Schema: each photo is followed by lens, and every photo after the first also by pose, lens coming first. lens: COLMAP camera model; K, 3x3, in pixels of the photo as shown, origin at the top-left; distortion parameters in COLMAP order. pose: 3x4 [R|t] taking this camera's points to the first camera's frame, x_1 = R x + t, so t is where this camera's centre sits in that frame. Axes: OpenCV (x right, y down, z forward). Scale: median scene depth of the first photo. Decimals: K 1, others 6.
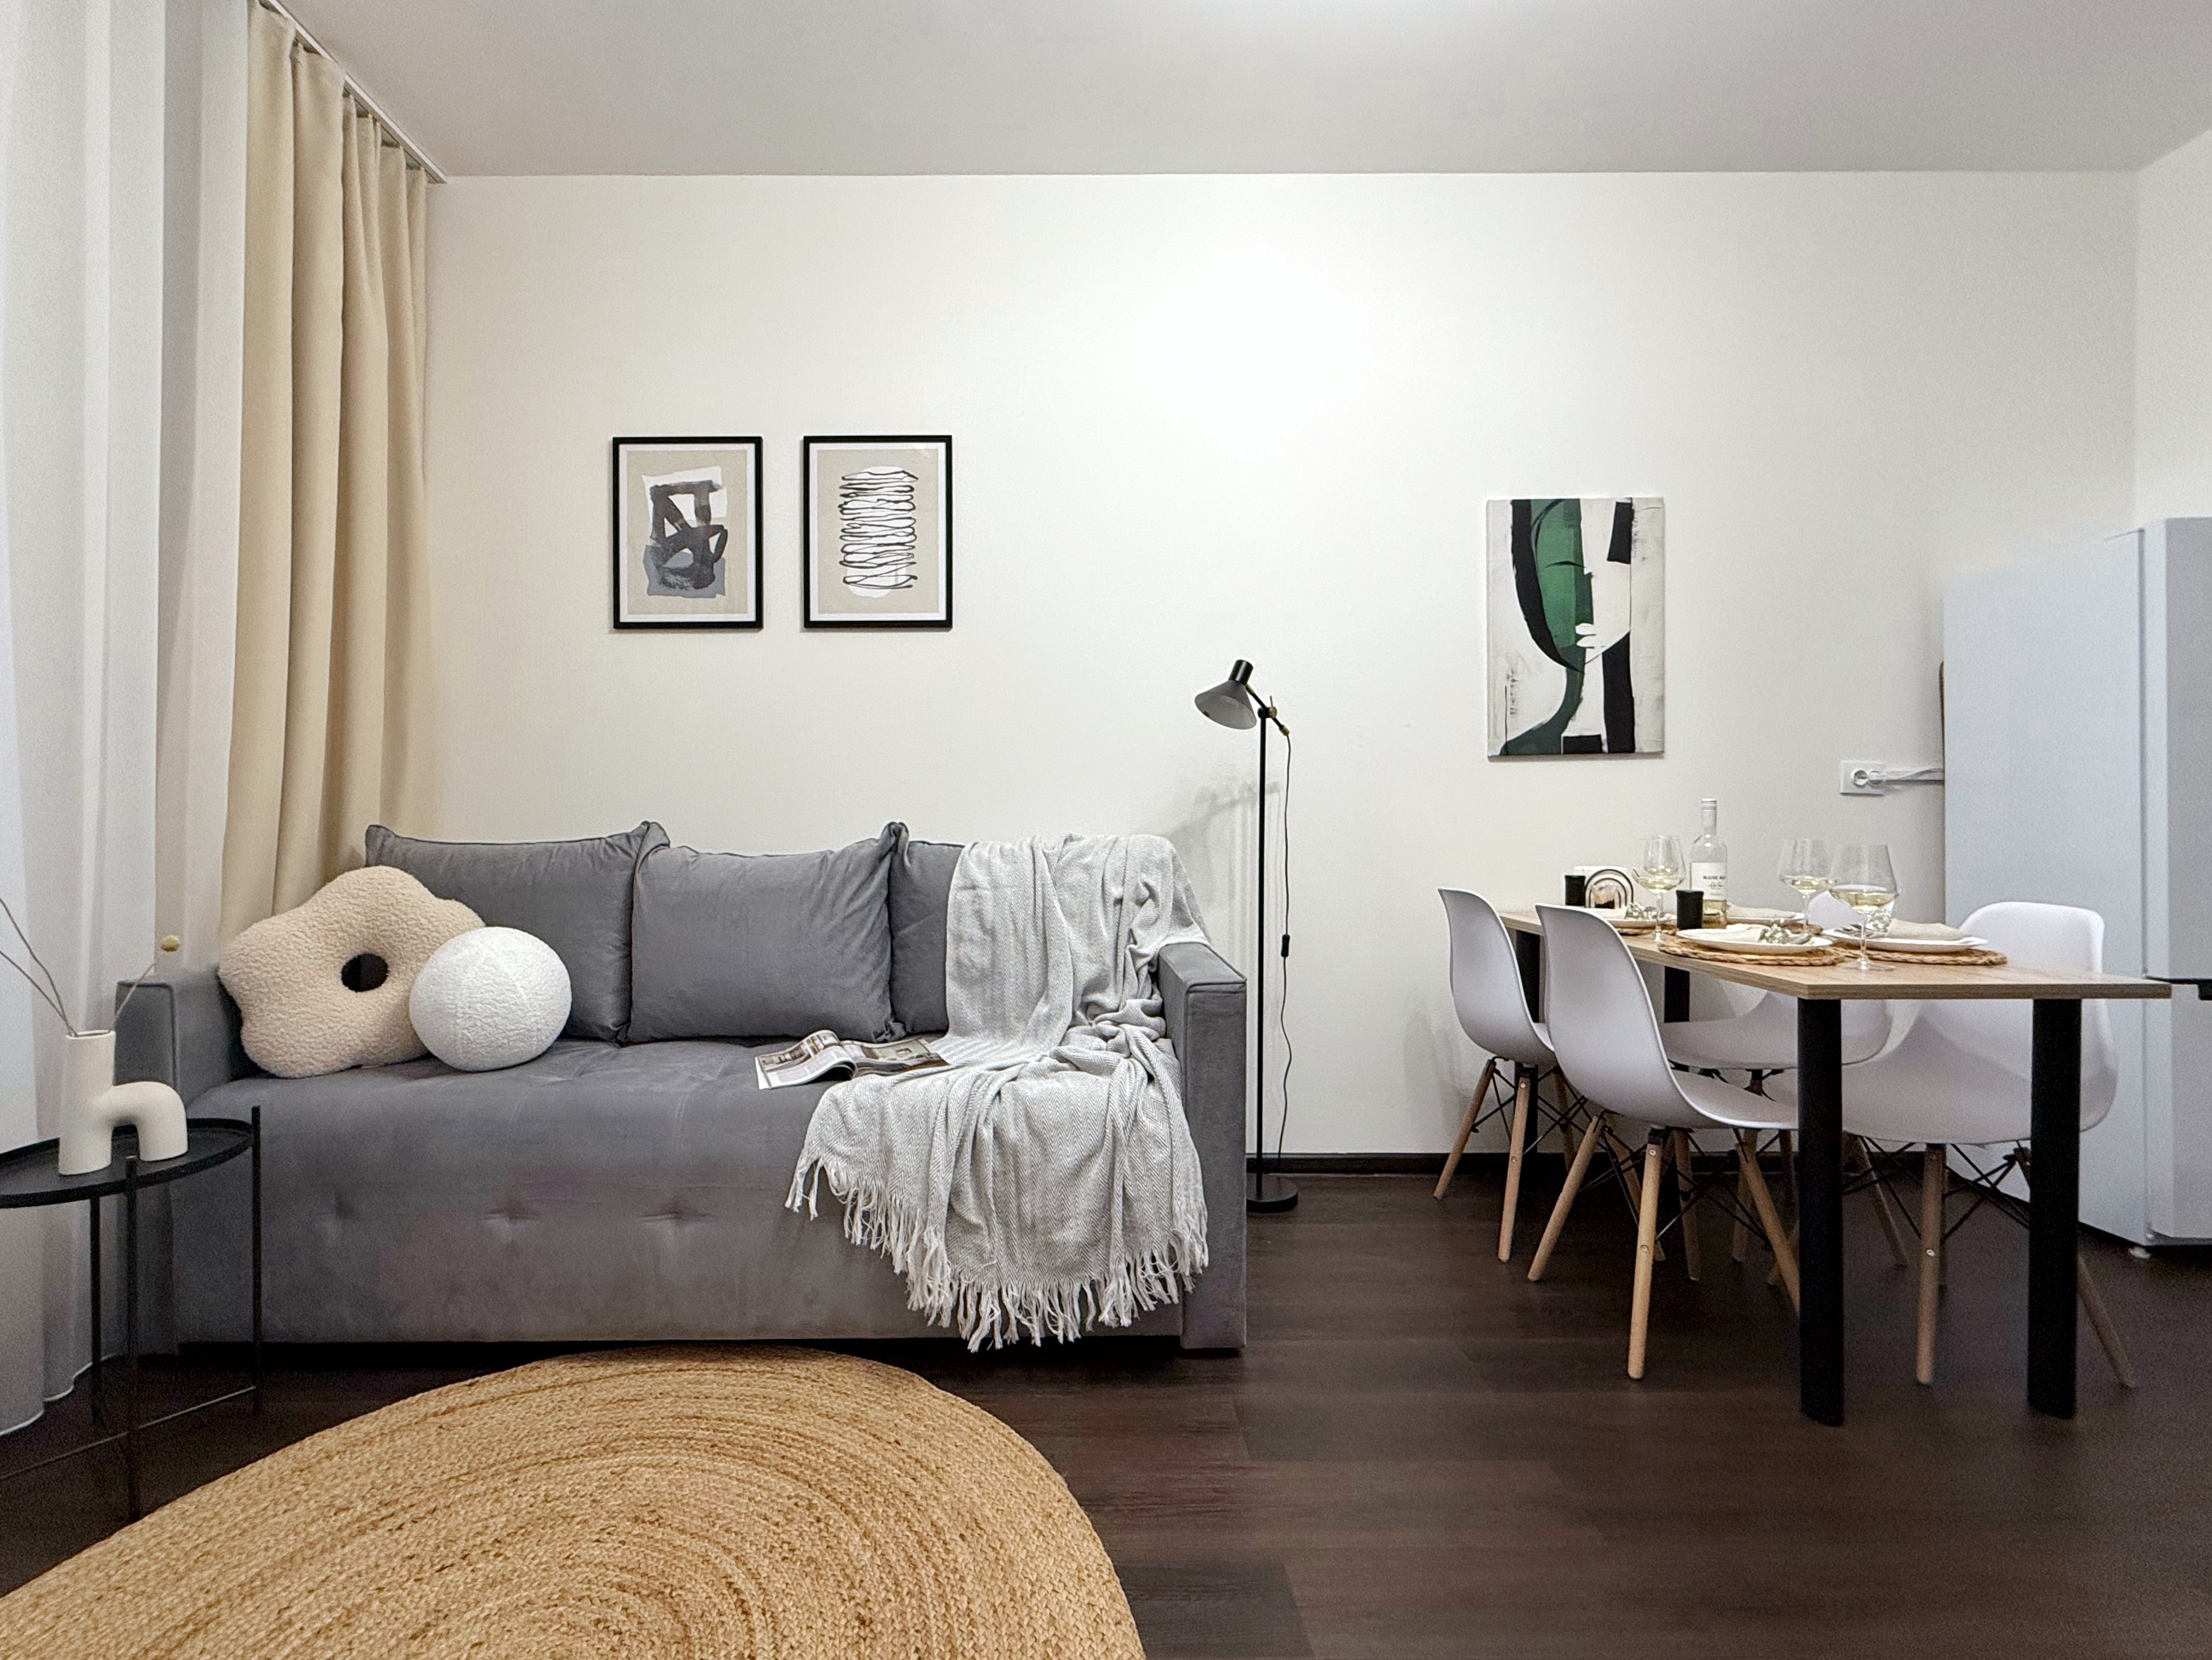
lens RADIAL K [[967.0, 0, 1077.7], [0, 967.0, 840.1], [0, 0, 1]] dist [-0.007192, -0.000556]
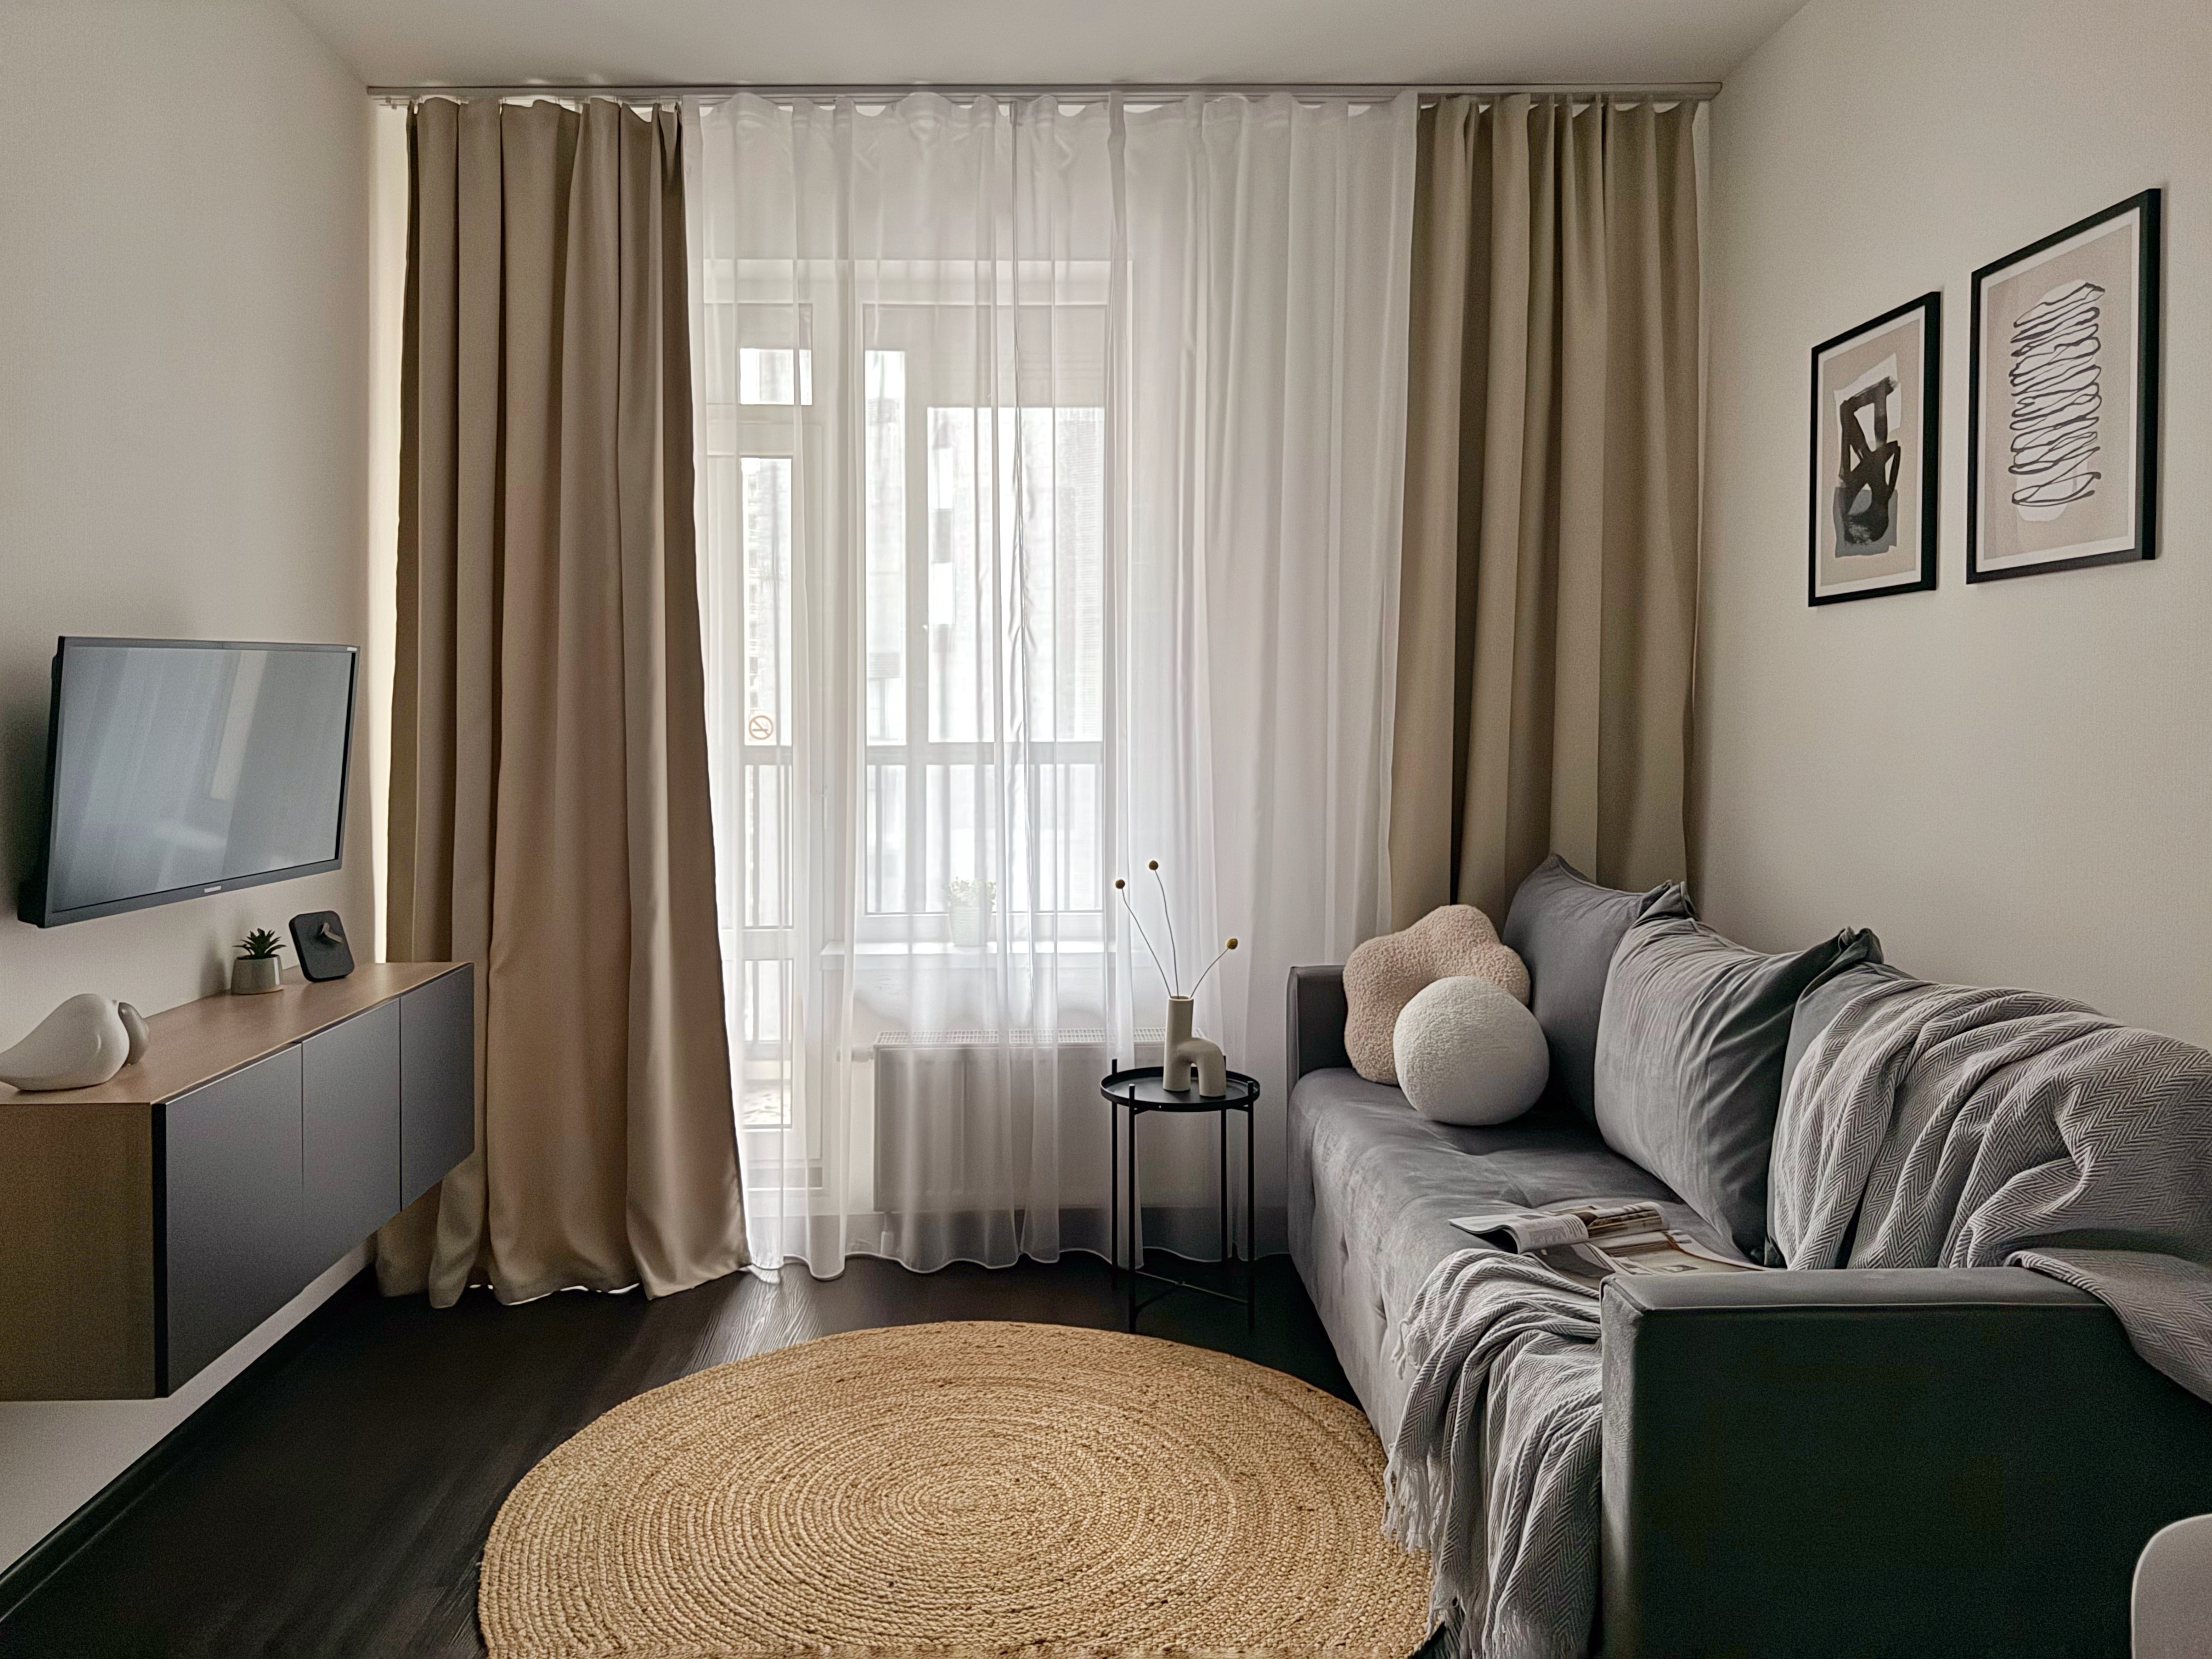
lens RADIAL K [[1536.9, 0, 1132.9], [0, 1536.9, 758.8], [0, 0, 1]] dist [0.039761, -0.064581]
pose [[0.076772, 0.031251, -0.996559, 0.724820], [-0.026355, 0.999223, 0.029305, -0.136149], [0.996700, 0.024014, 0.077536, 0.435214]]
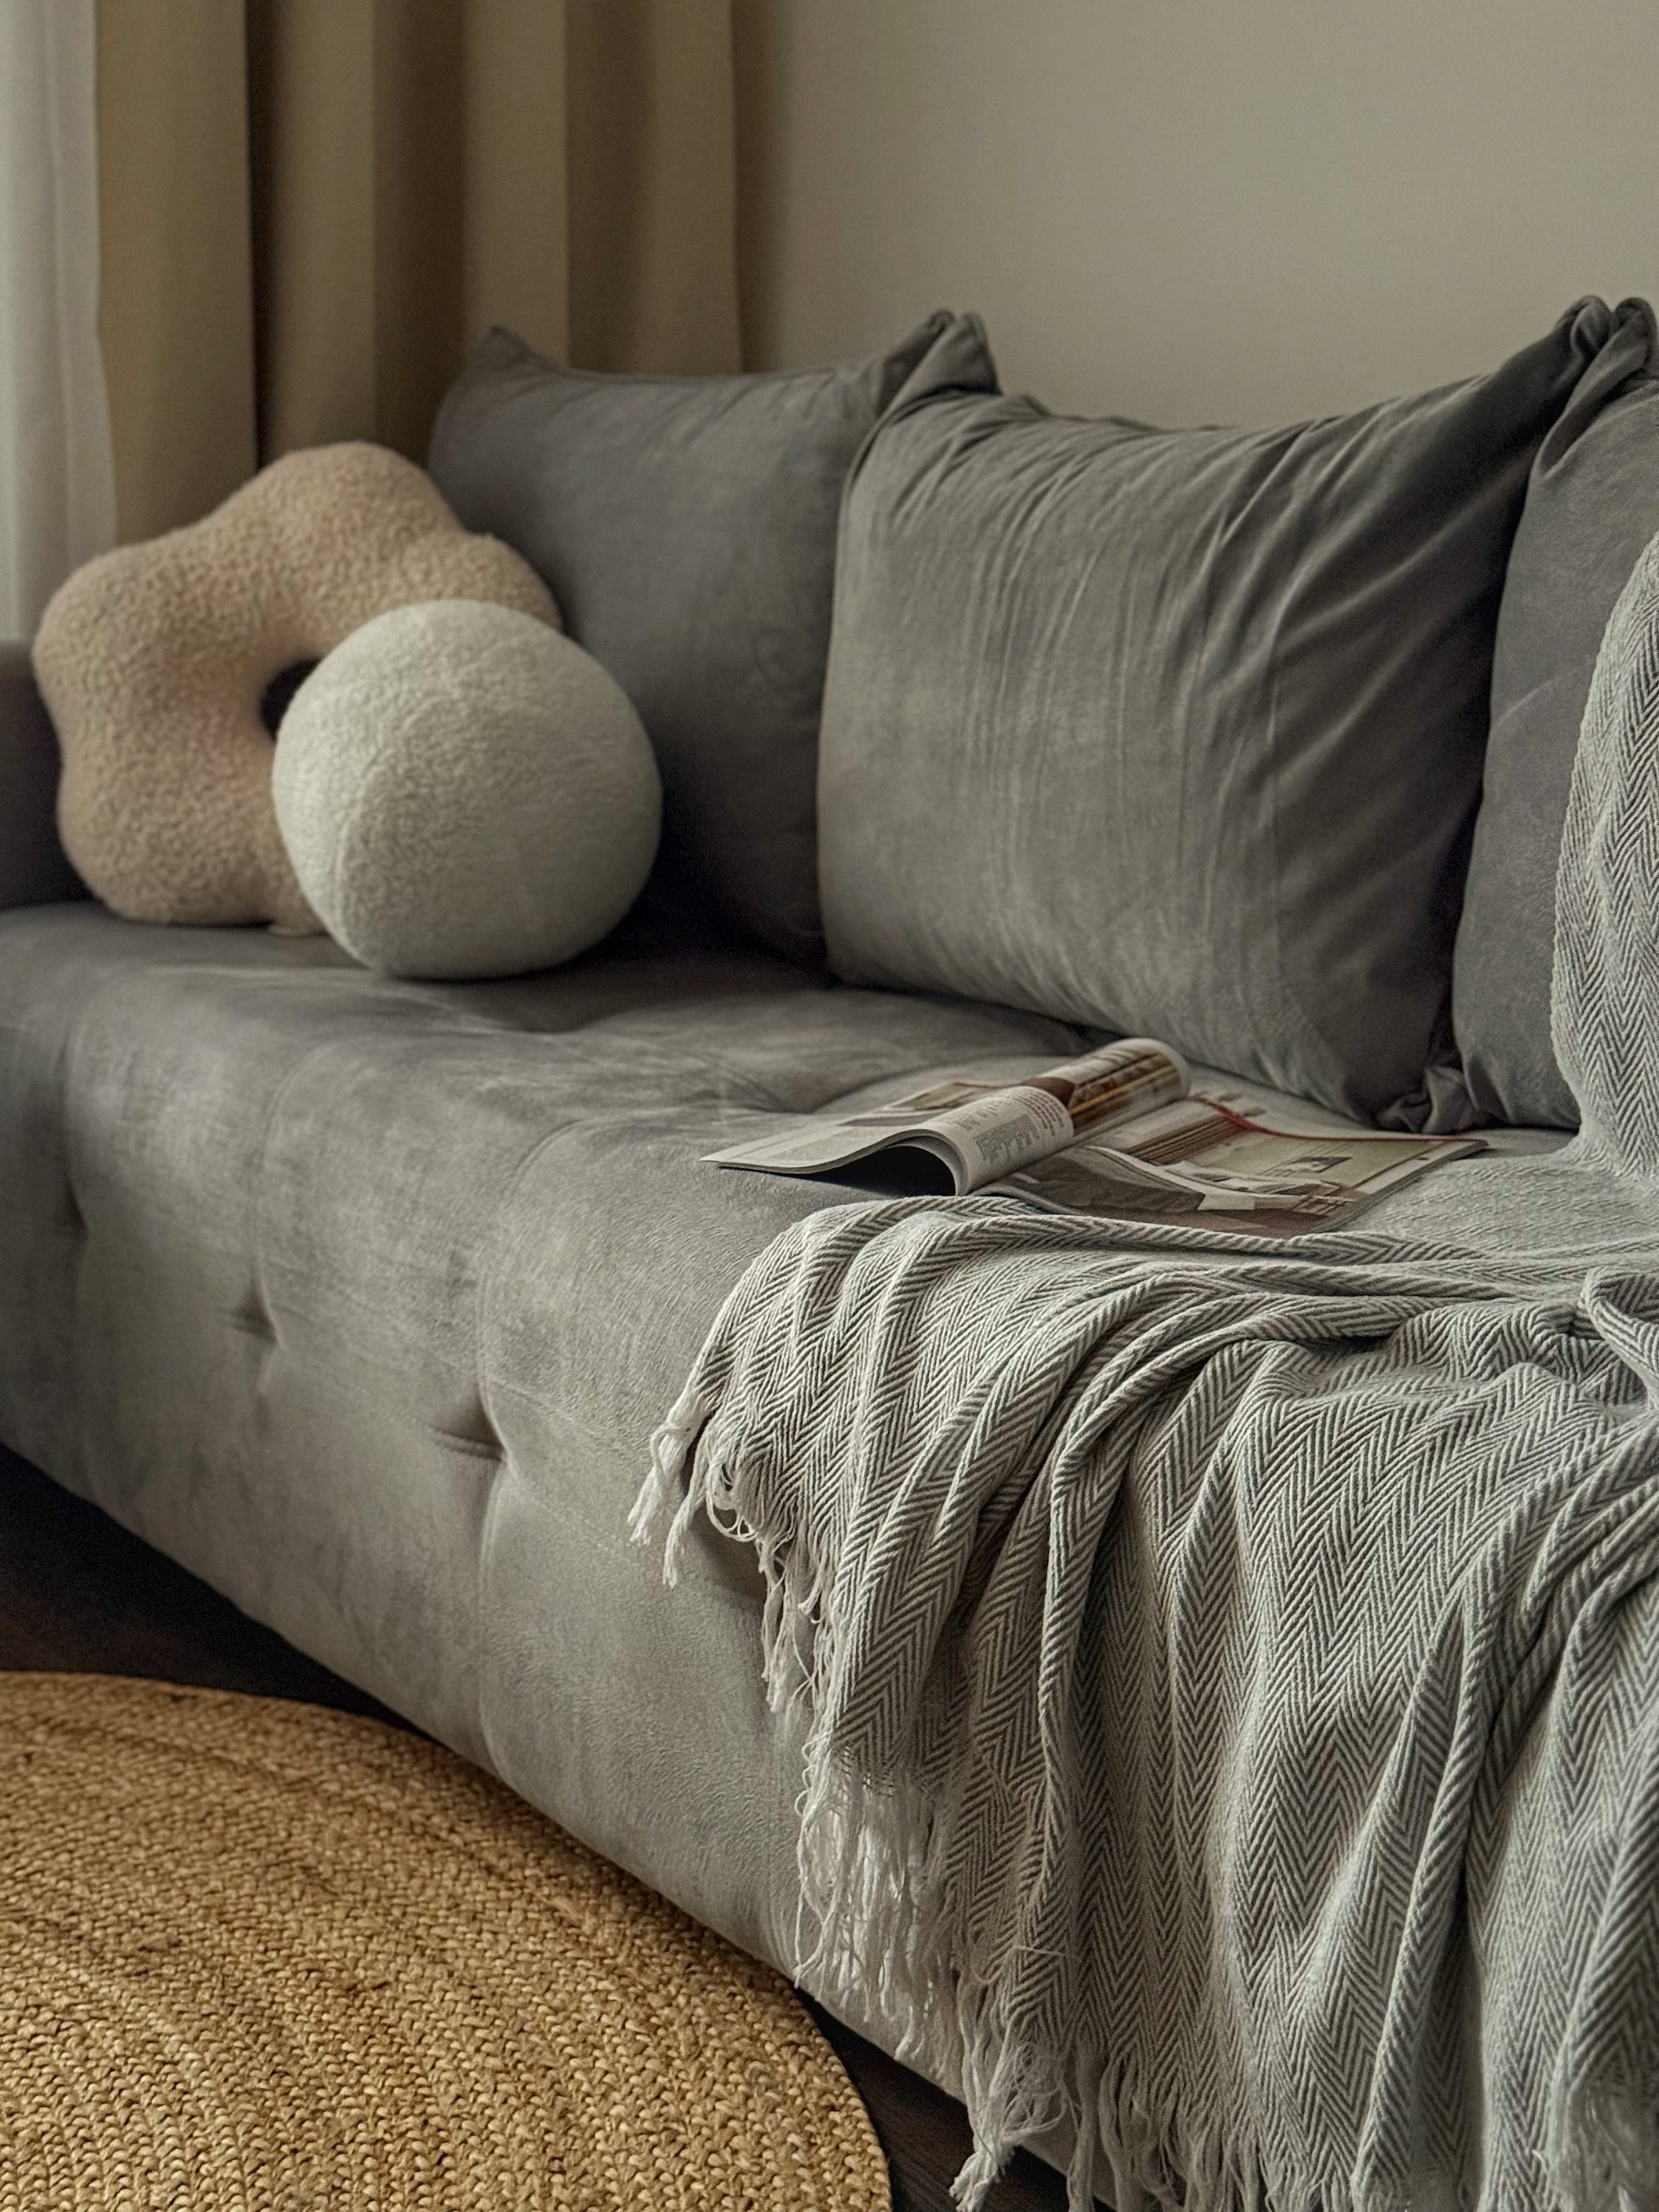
lens RADIAL K [[2982.2, 0, 841.3], [0, 2982.2, 1120.5], [0, 0, 1]] dist [0.105486, 0.000000]
pose [[0.613071, 0.194802, -0.765635, 0.324433], [-0.016371, 0.972048, 0.234211, 0.007696], [0.789858, -0.131054, 0.599123, 0.320923]]
